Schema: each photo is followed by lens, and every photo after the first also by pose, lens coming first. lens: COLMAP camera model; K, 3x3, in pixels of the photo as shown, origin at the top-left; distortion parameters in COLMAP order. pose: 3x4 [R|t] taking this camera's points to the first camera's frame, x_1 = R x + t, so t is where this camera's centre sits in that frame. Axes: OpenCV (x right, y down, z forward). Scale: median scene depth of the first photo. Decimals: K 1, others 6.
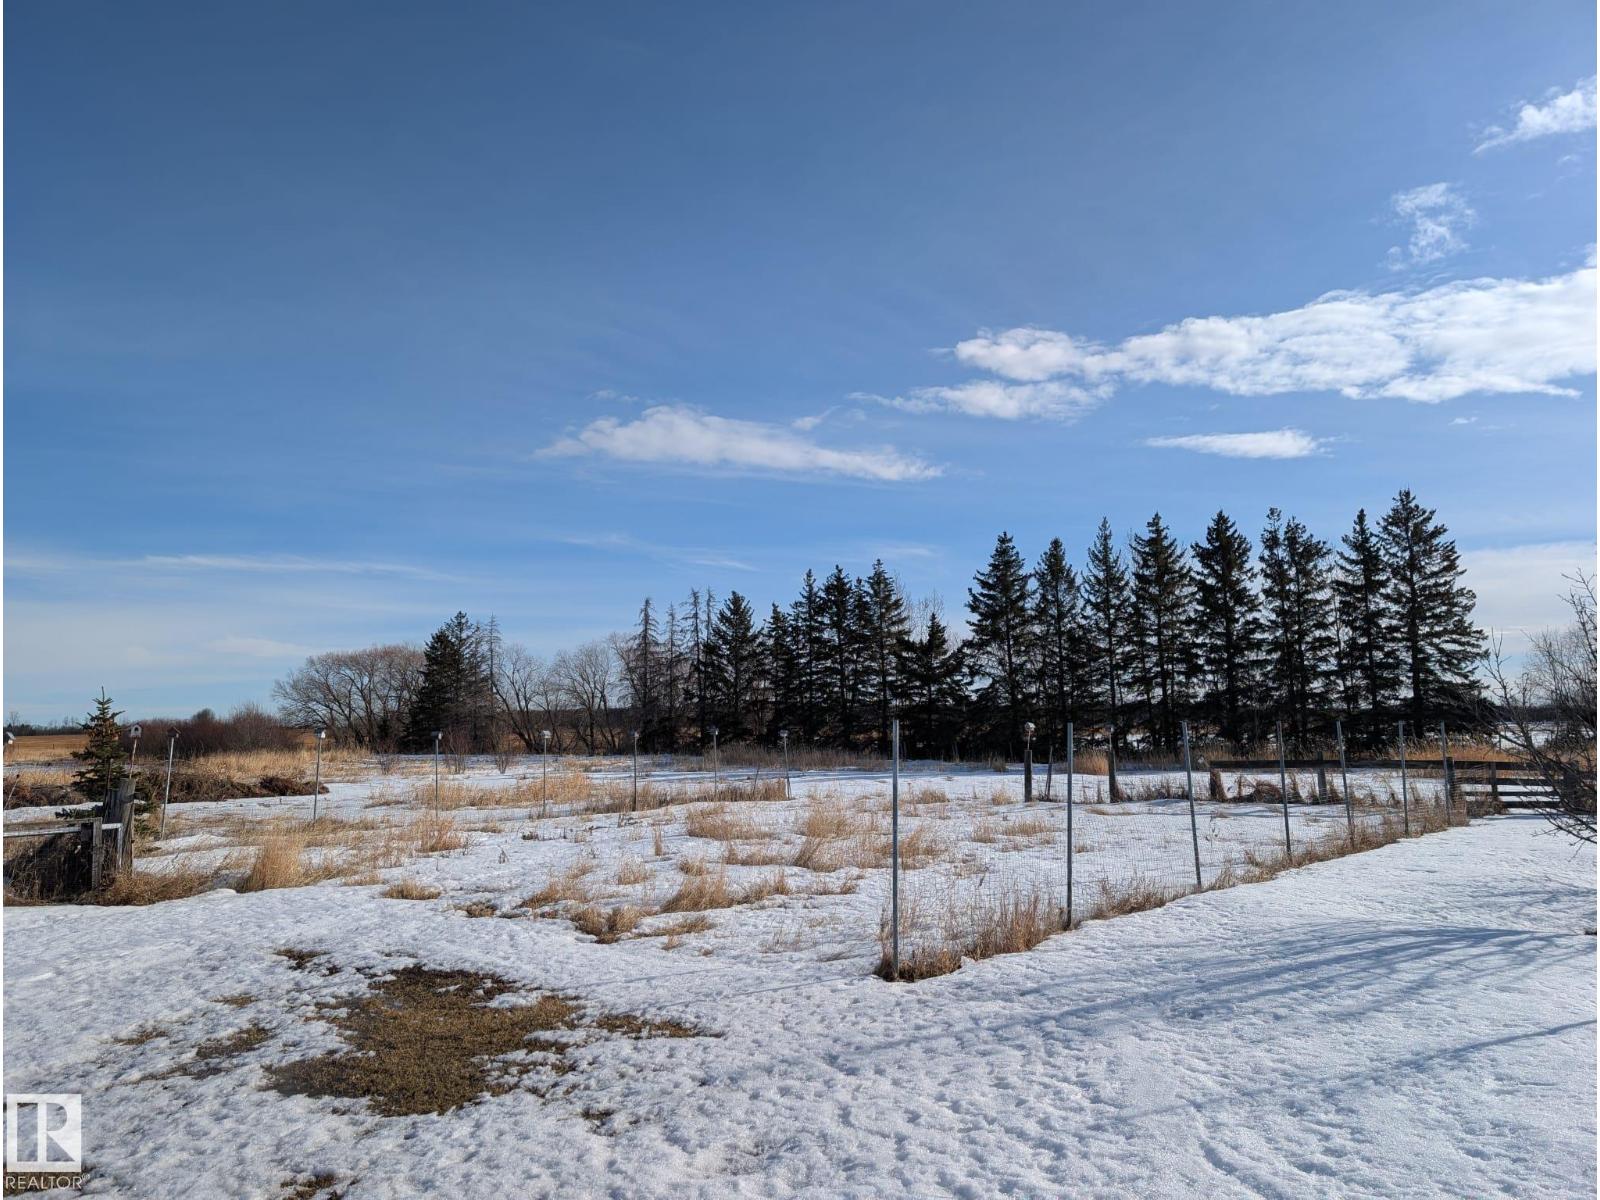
lens RADIAL K [[1148.9, 0, 791.5], [0, 1148.9, 602.0], [0, 0, 1]] dist [0.034177, -0.022261]
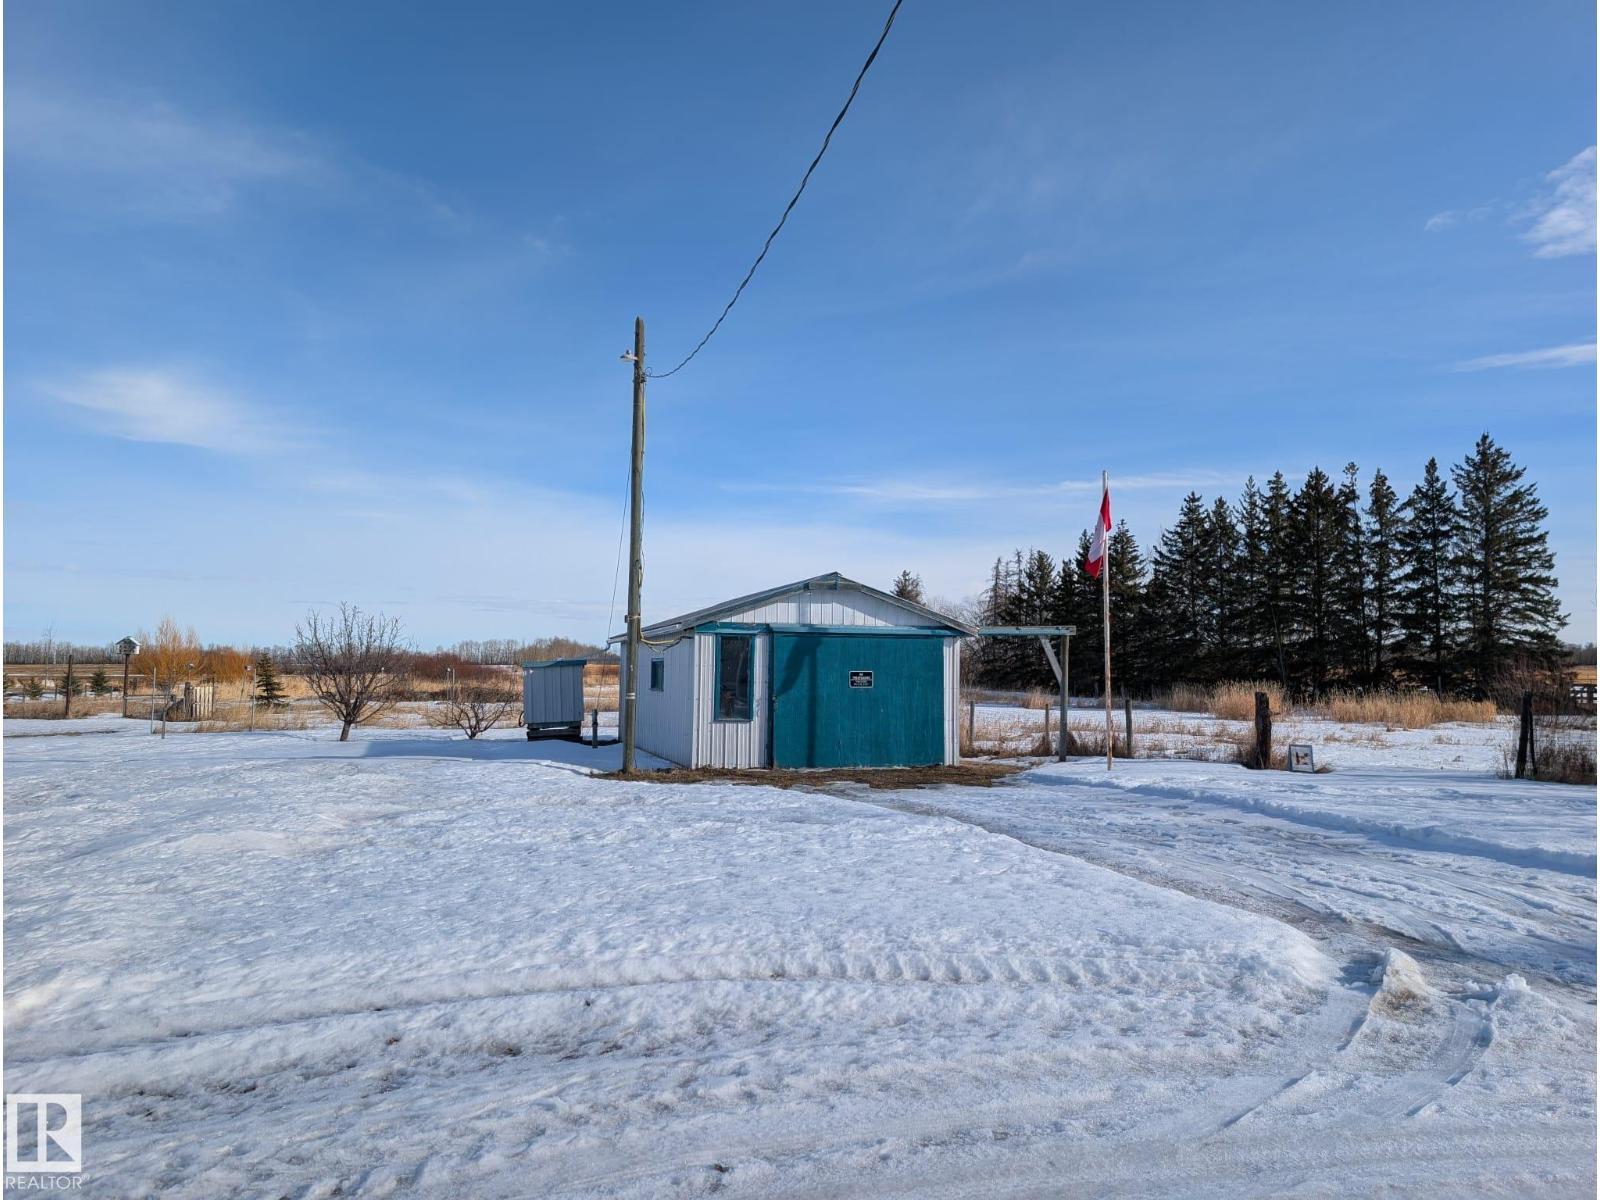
lens RADIAL K [[1148.9, 0, 791.5], [0, 1148.9, 602.0], [0, 0, 1]] dist [0.034177, -0.022261]
pose [[0.812101, -0.020456, -0.583158, 0.994410], [0.054135, 0.997716, 0.040390, -0.042758], [0.581000, -0.064370, 0.811354, -0.224024]]
